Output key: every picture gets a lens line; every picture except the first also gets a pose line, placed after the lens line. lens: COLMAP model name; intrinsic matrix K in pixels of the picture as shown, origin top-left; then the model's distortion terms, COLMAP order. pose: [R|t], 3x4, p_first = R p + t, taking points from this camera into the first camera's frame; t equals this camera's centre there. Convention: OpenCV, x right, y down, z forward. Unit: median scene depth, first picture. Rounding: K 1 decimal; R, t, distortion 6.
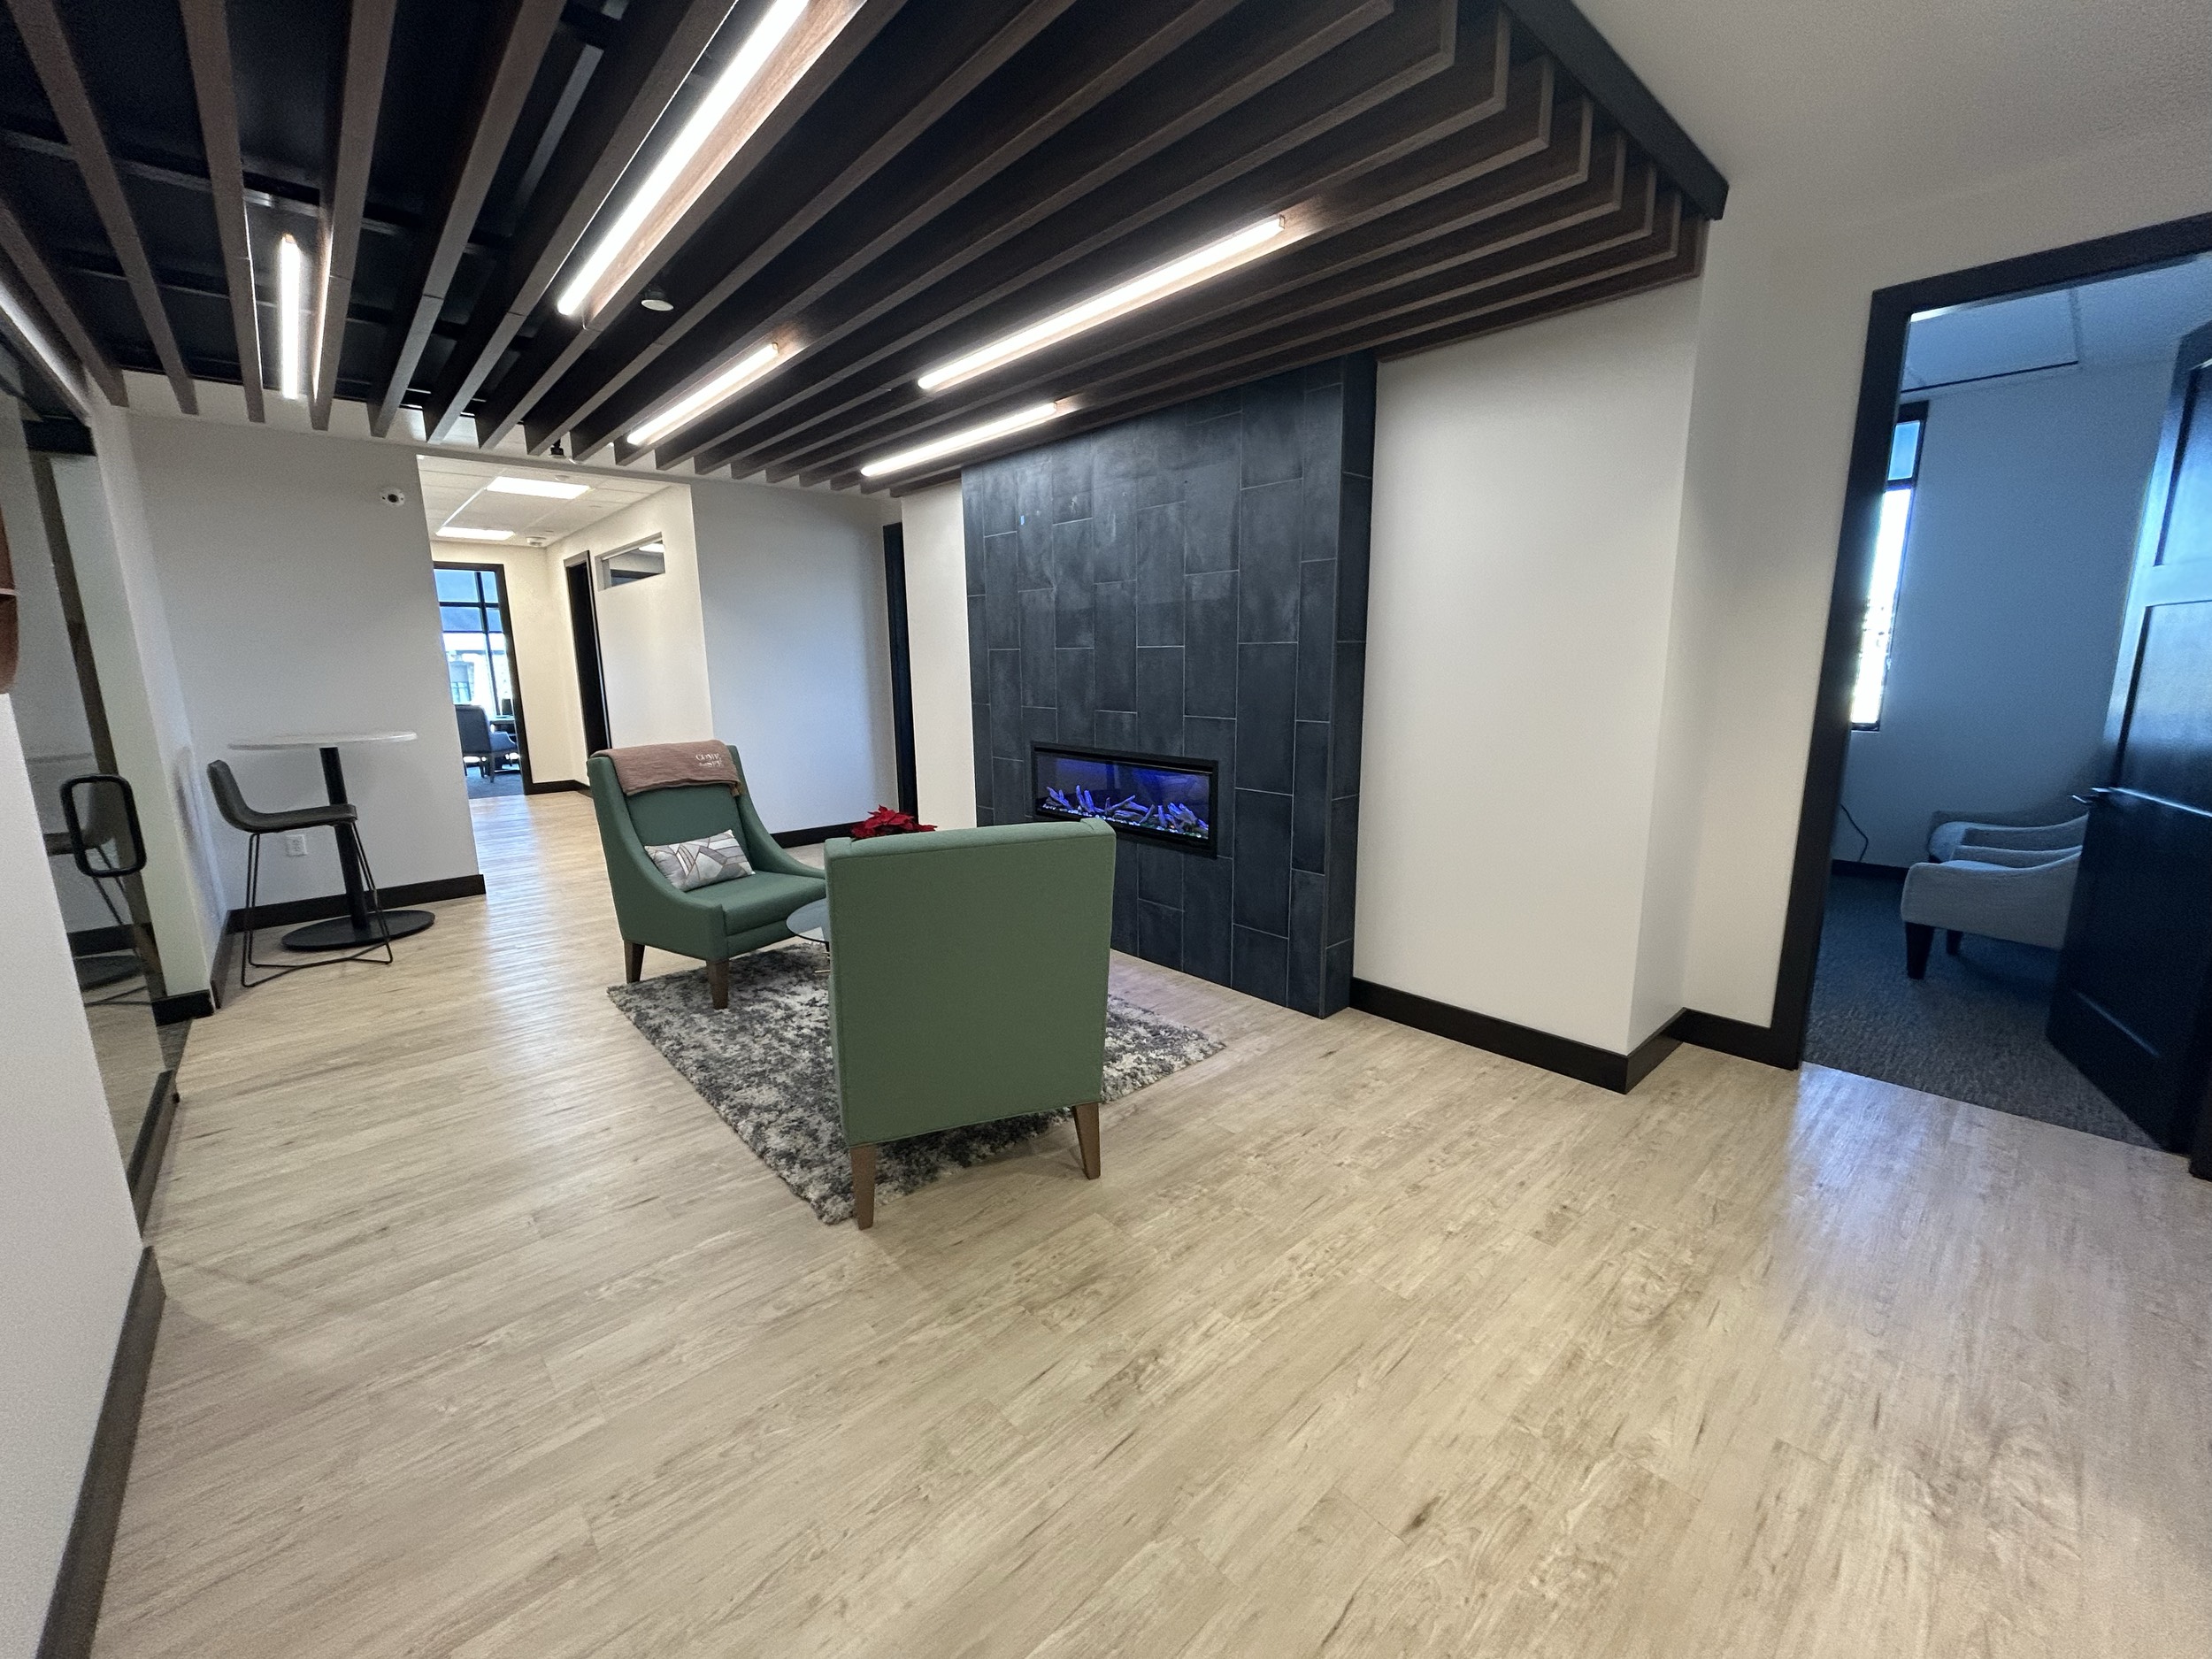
lens RADIAL K [[892.8, 0, 1106.0], [0, 892.8, 829.5], [0, 0, 1]] dist [0.010373, -0.000214]
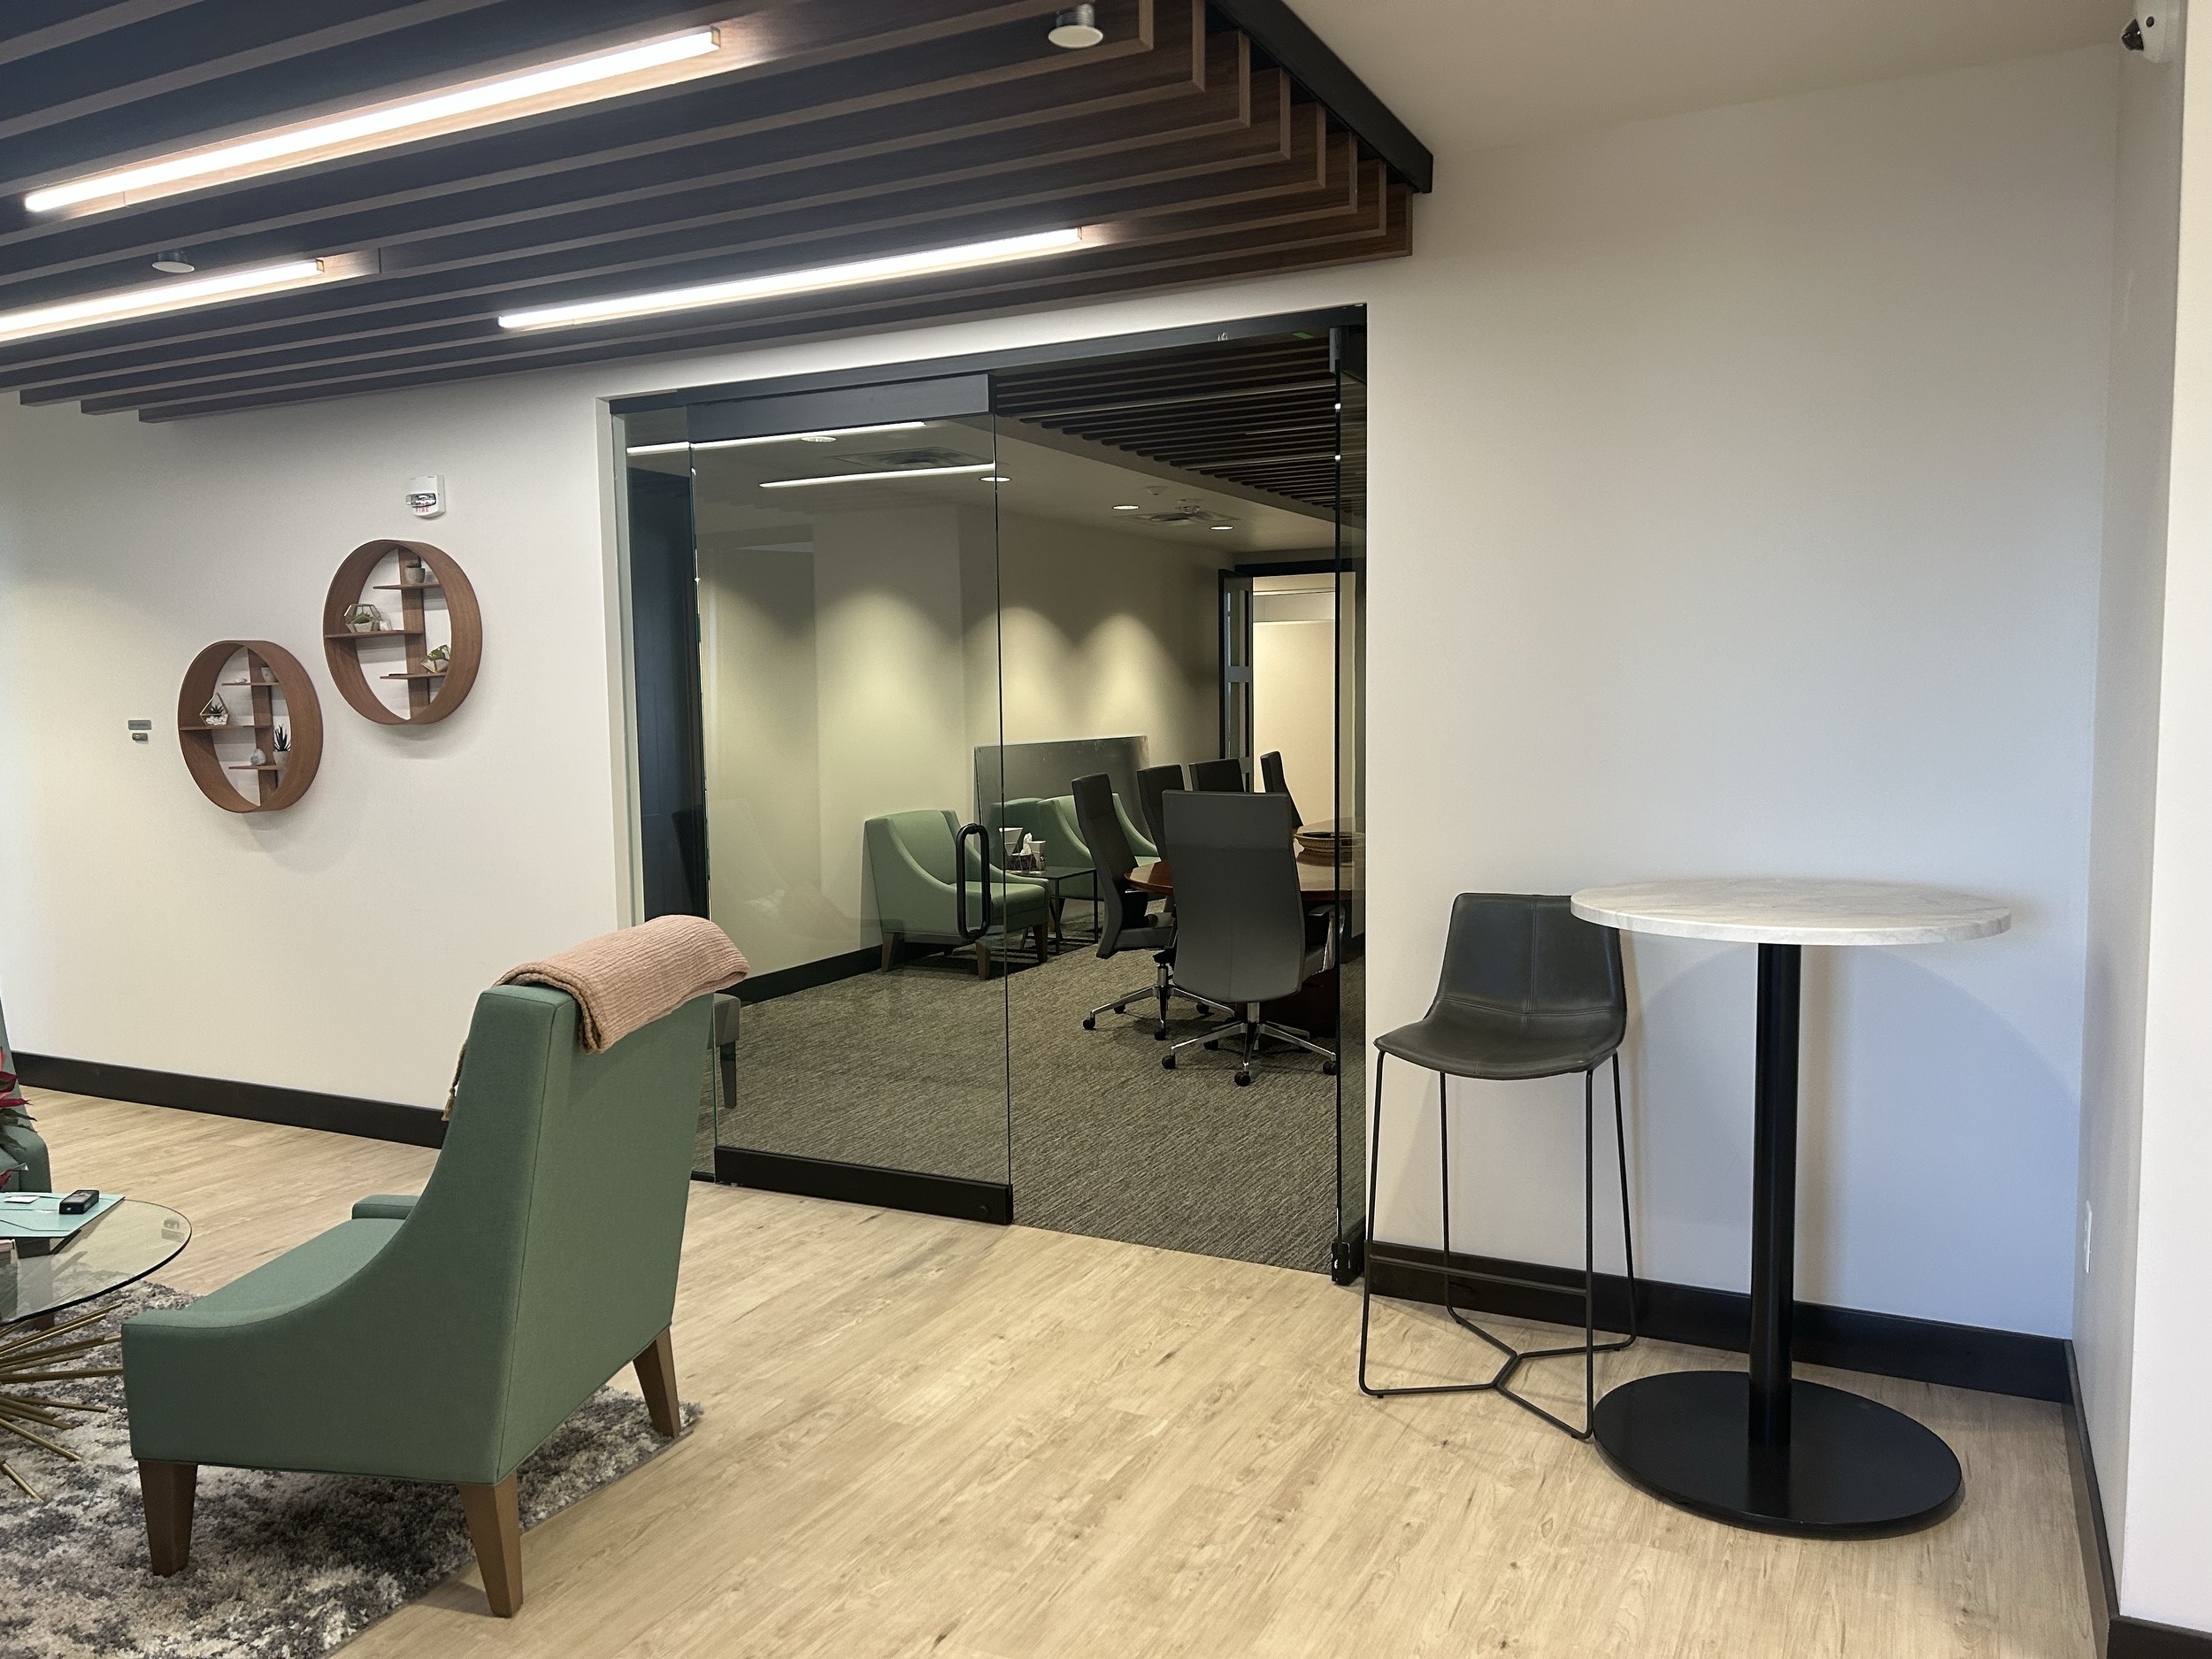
lens RADIAL K [[1663.3, 0, 1093.8], [0, 1663.3, 826.2], [0, 0, 1]] dist [0.072387, -0.071520]
pose [[-0.933749, 0.058078, -0.353184, -0.563895], [-0.039111, 0.964283, 0.261970, -0.435867], [0.355784, 0.258427, -0.898127, 2.210850]]
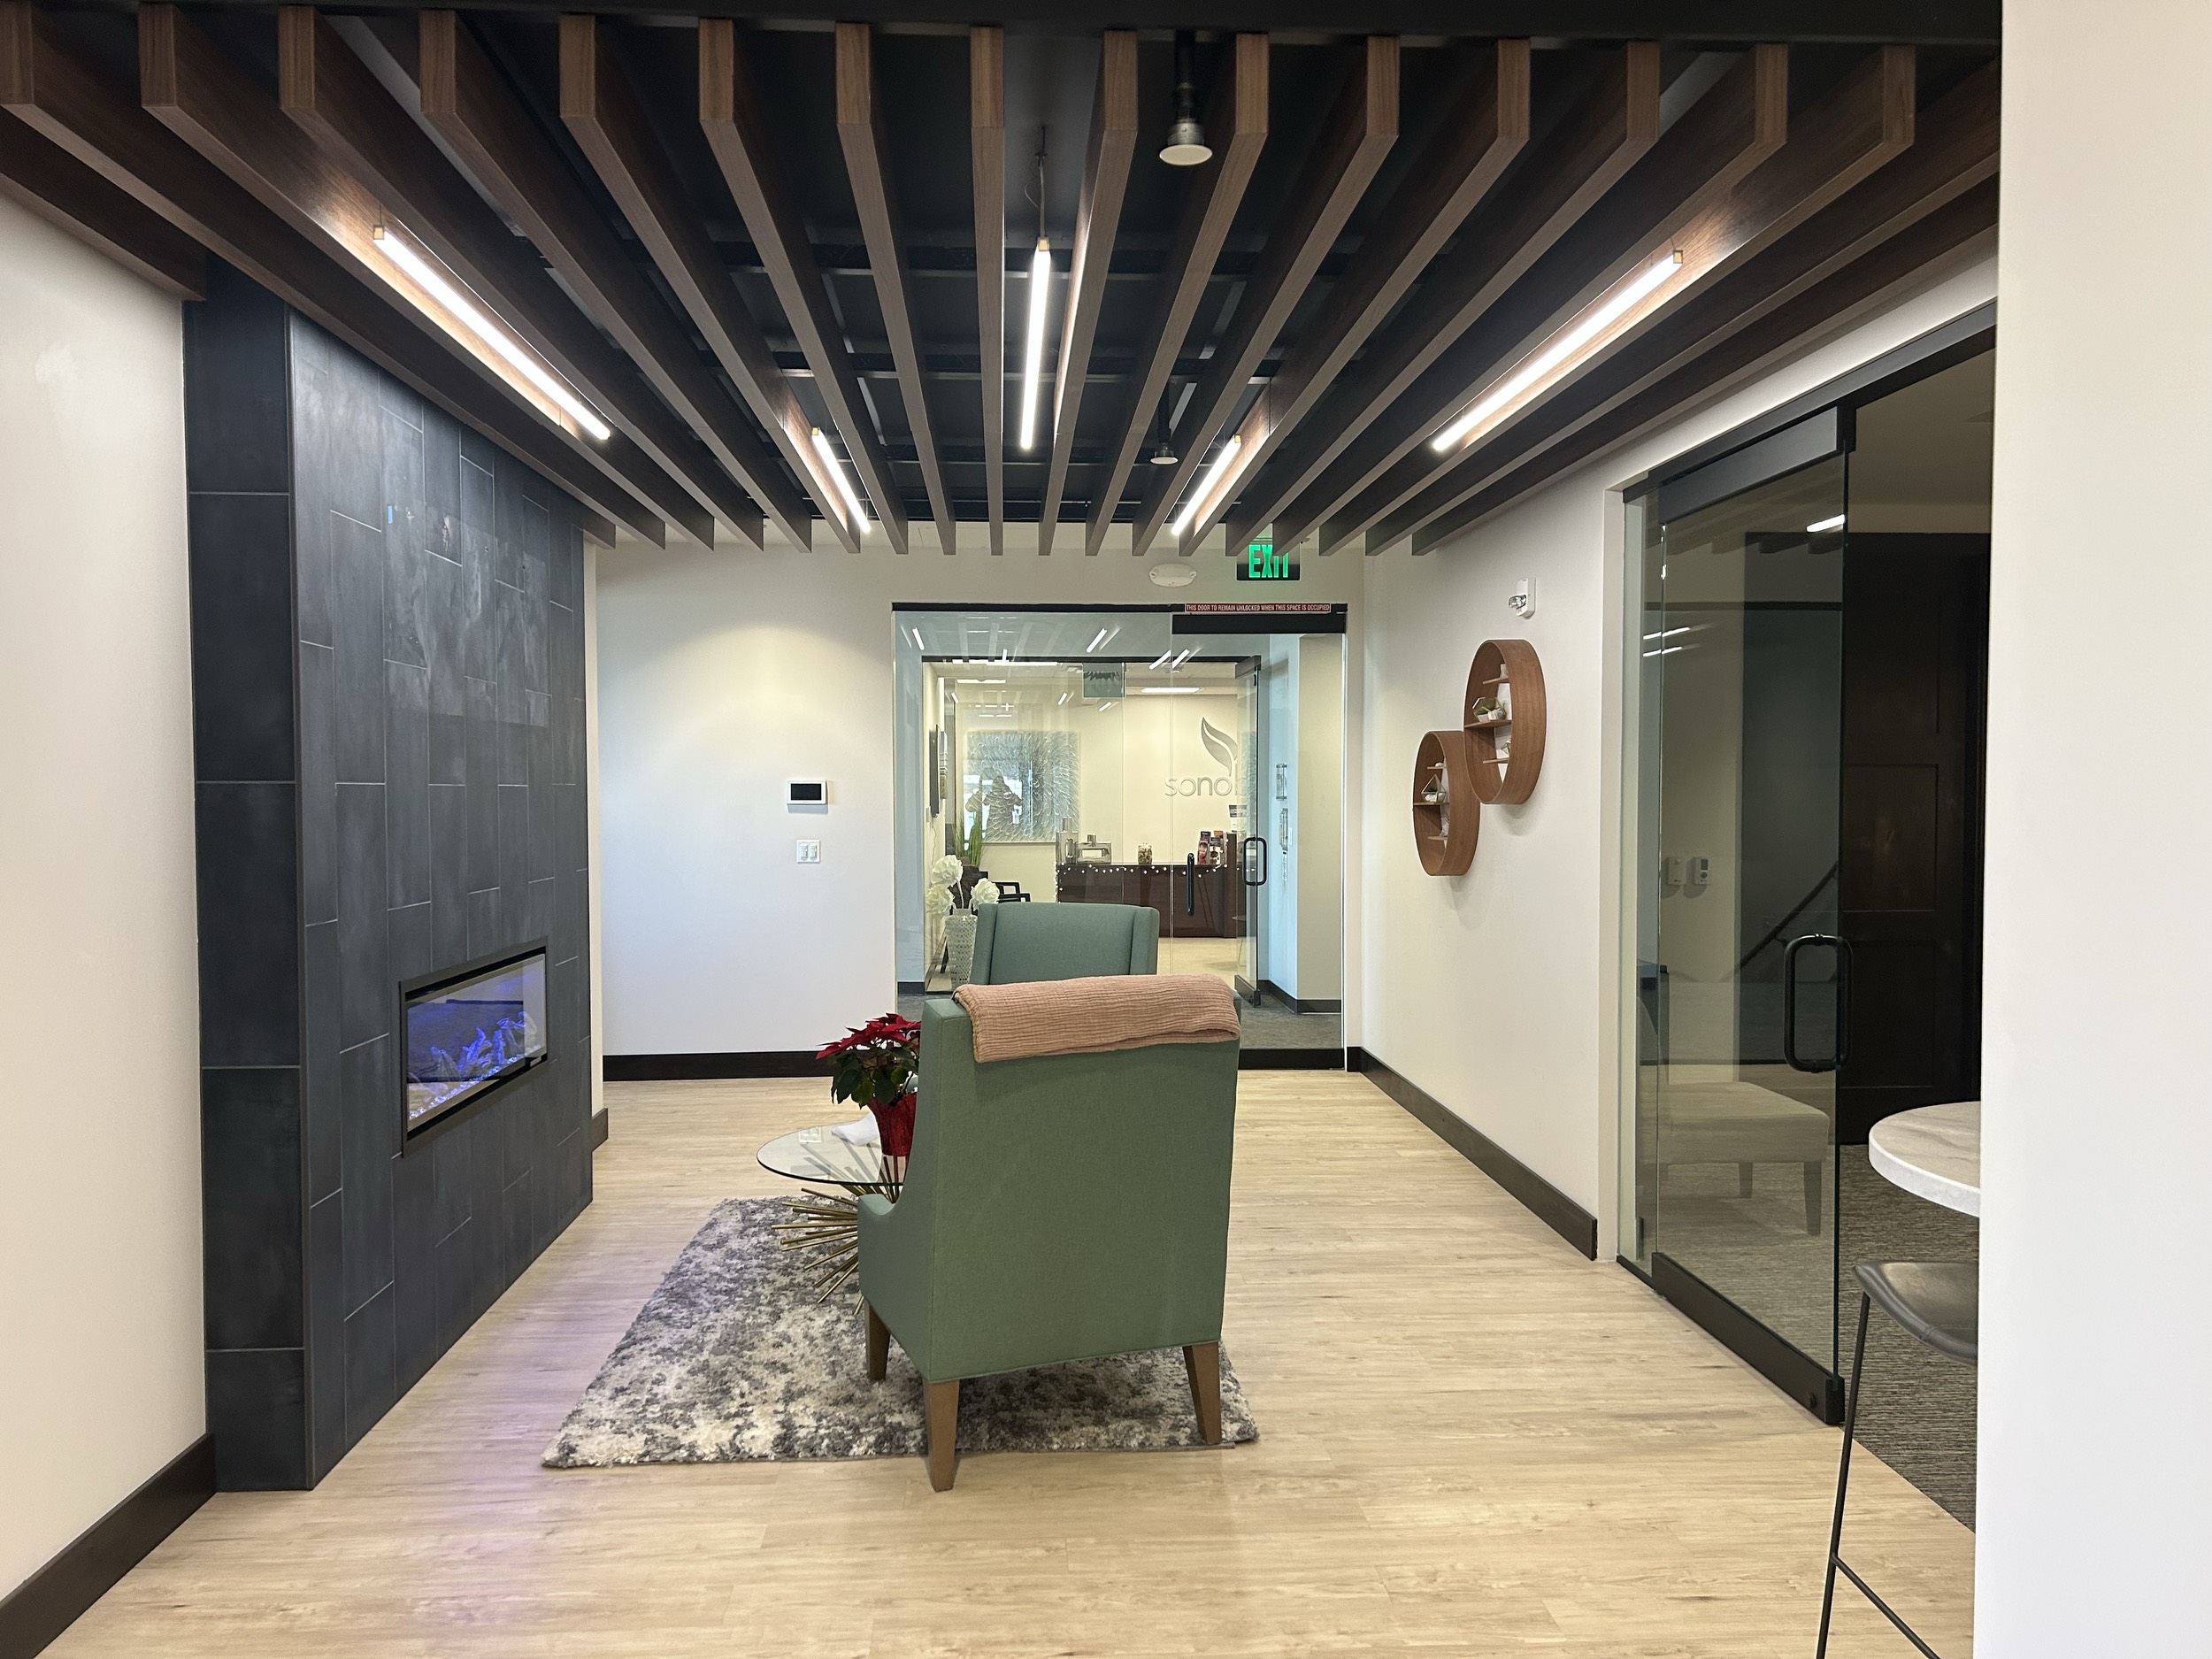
lens RADIAL K [[1663.3, 0, 1093.8], [0, 1663.3, 826.2], [0, 0, 1]] dist [0.072387, -0.071520]
pose [[-0.782146, 0.000593, 0.623095, -1.335152], [0.131440, 0.977654, 0.164062, -0.405387], [-0.609074, 0.210220, -0.764746, 2.126291]]
